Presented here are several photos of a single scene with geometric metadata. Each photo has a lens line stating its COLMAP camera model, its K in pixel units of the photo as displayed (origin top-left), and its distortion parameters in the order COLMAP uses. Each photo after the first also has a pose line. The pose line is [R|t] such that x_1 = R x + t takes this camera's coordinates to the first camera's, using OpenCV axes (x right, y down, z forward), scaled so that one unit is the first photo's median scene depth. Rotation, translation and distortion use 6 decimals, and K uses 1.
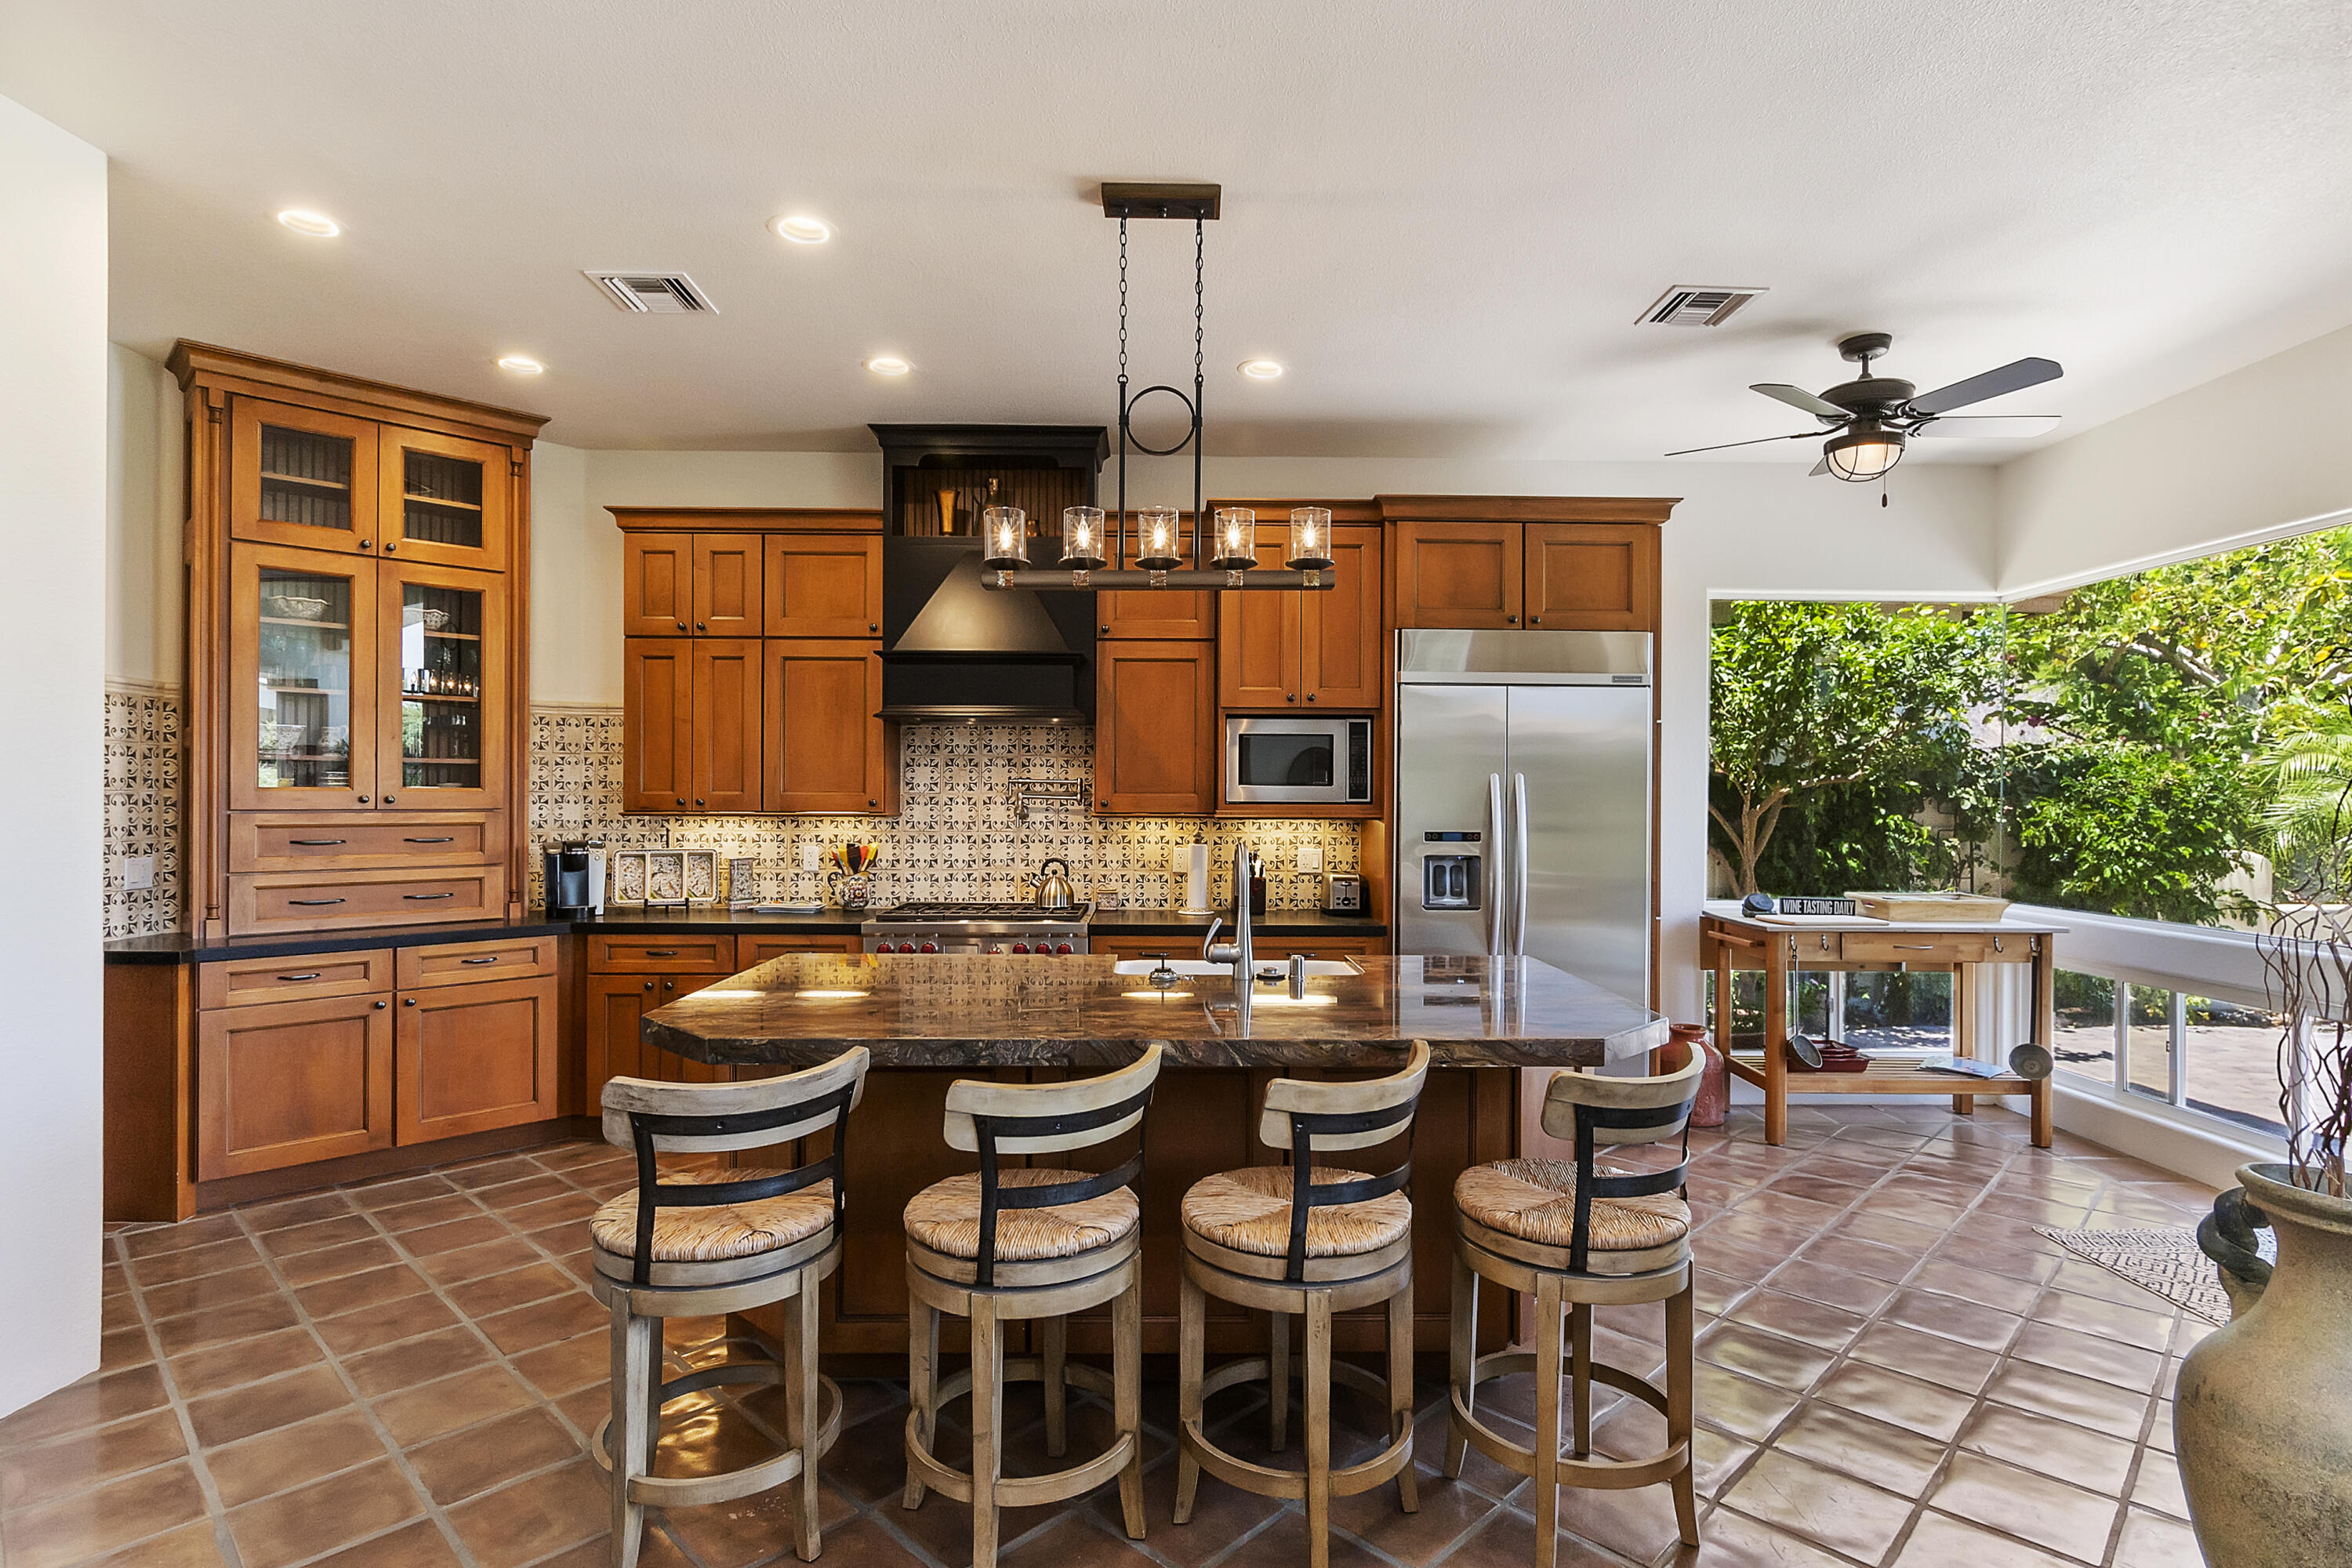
lens RADIAL K [[1192.0, 0, 1176.0], [0, 1192.0, 784.0], [0, 0, 1]] dist [-0.002519, -0.000626]
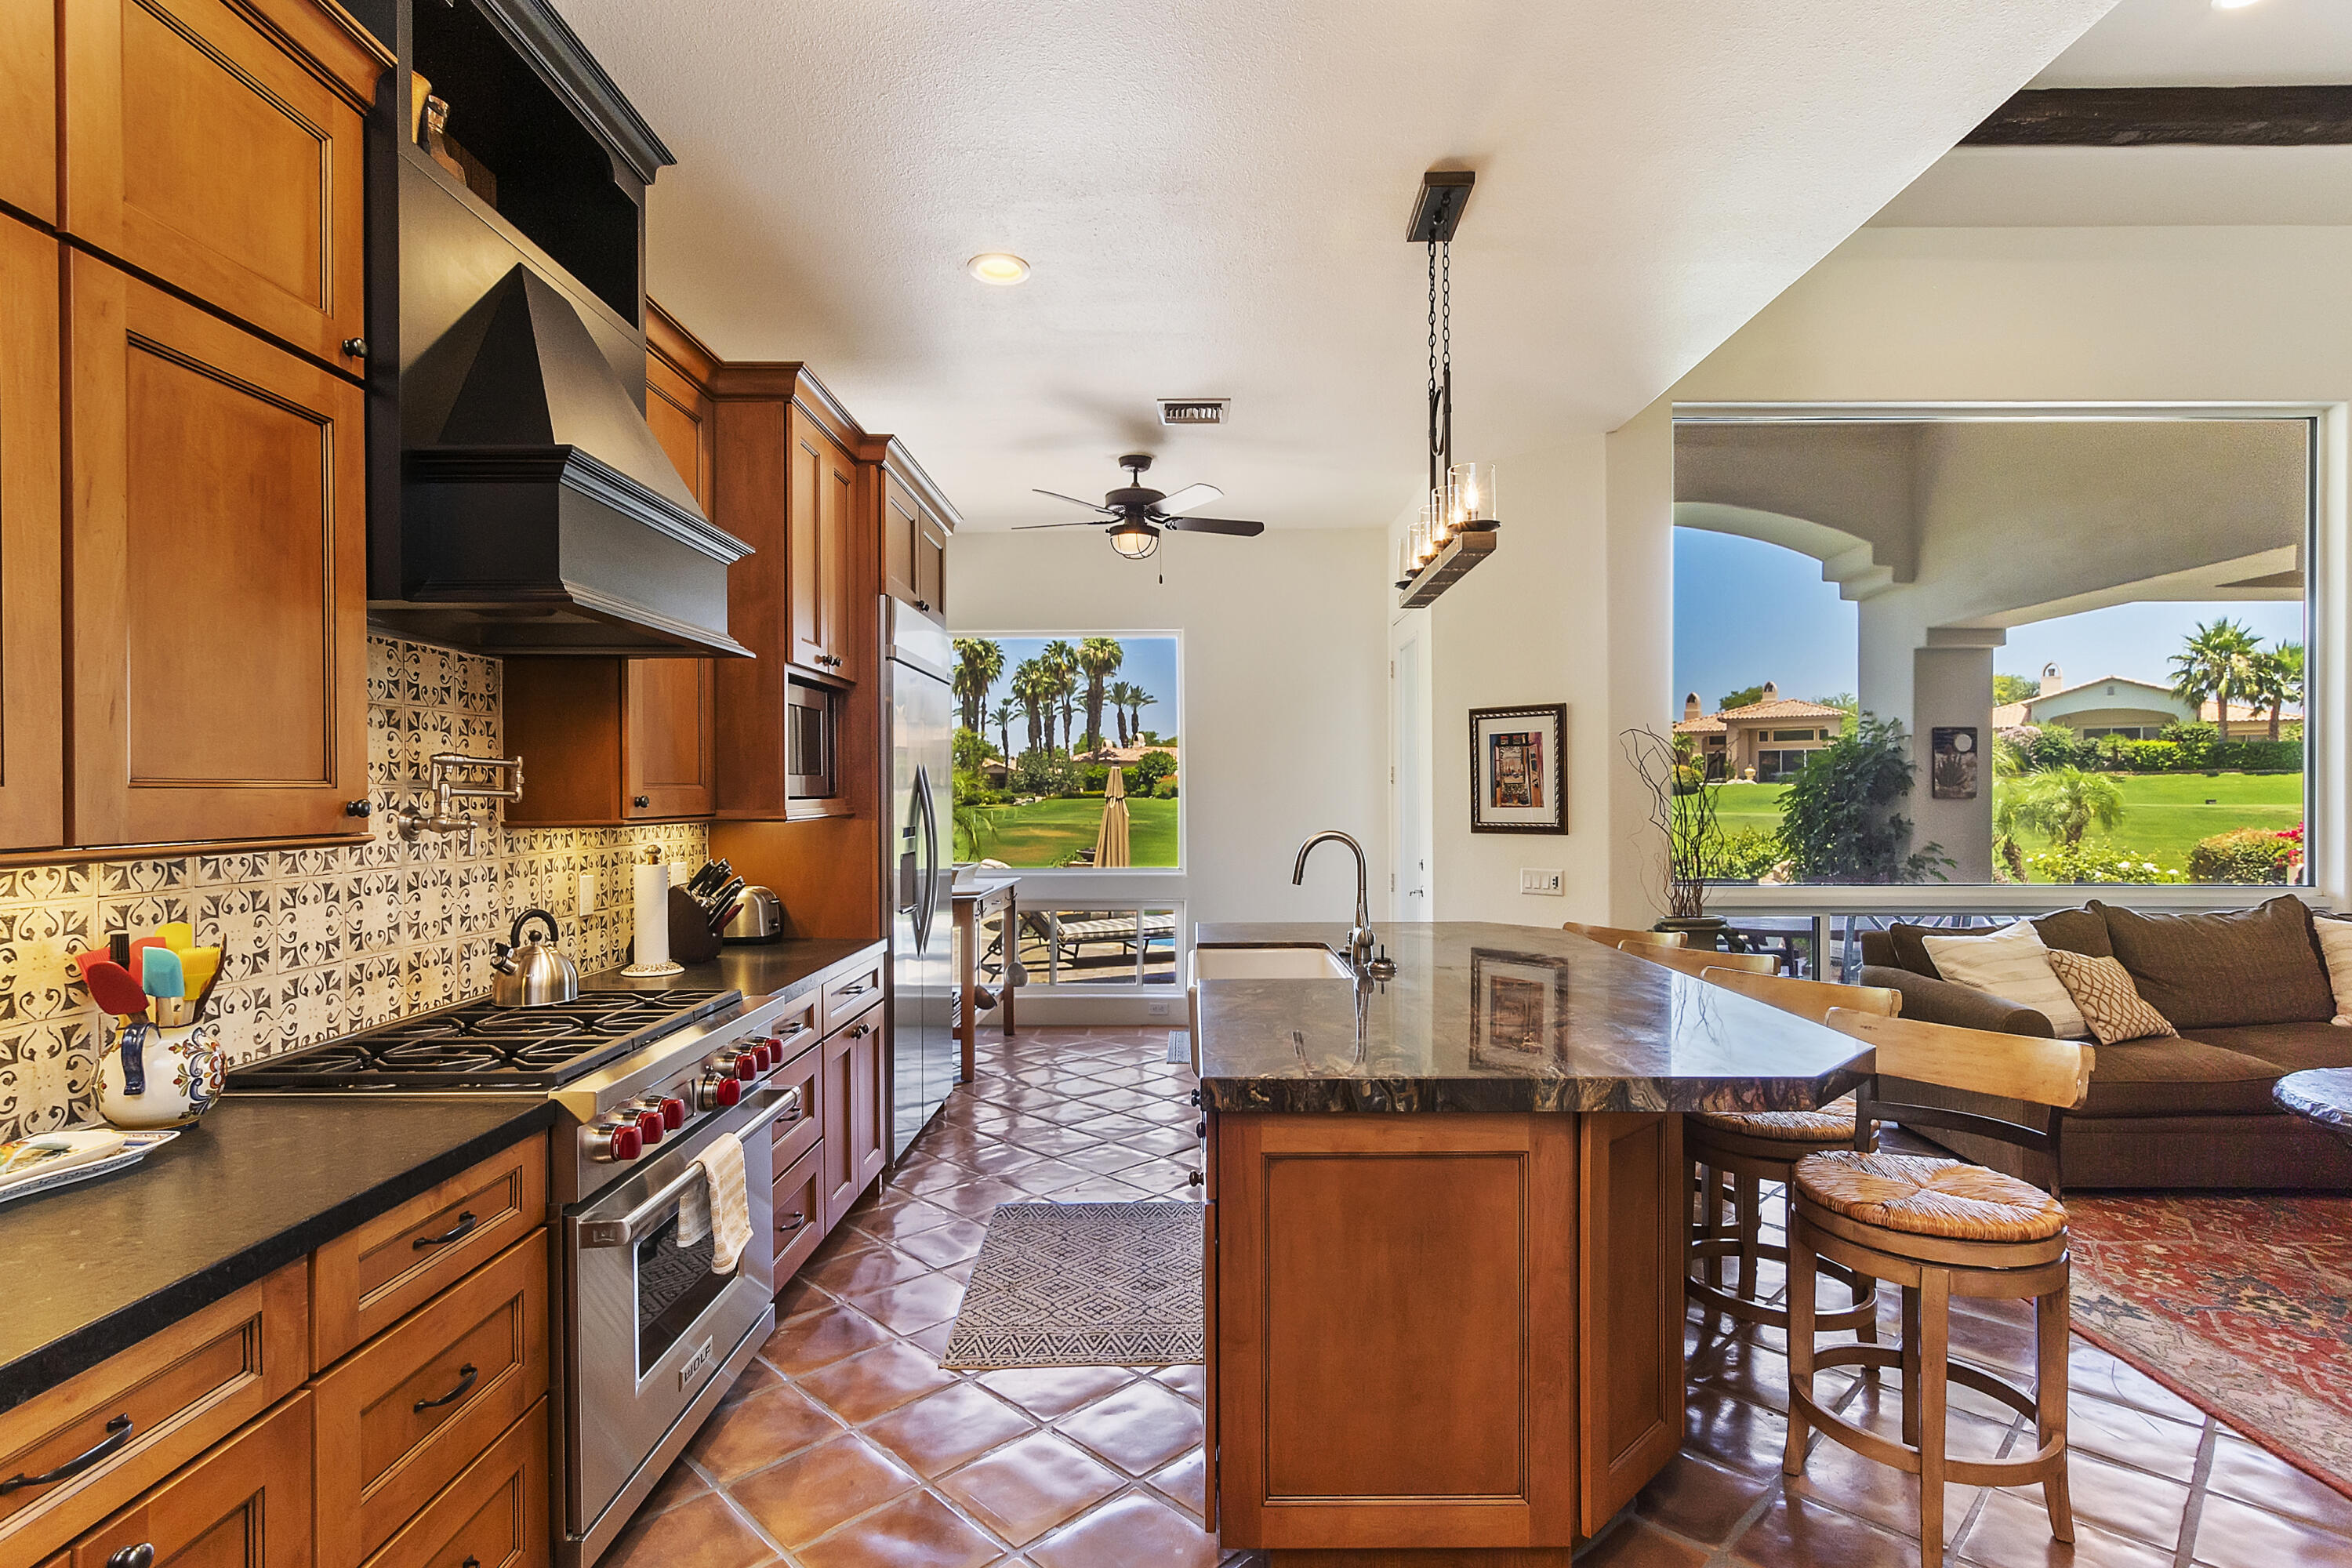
lens RADIAL K [[1157.4, 0, 1177.3], [0, 1157.4, 790.8], [0, 0, 1]] dist [-0.002970, 0.000065]
pose [[0.032077, -0.005542, 0.999470, -0.630714], [-0.002875, 0.999980, 0.005637, 0.007322], [-0.999481, -0.003055, 0.032060, 0.745709]]
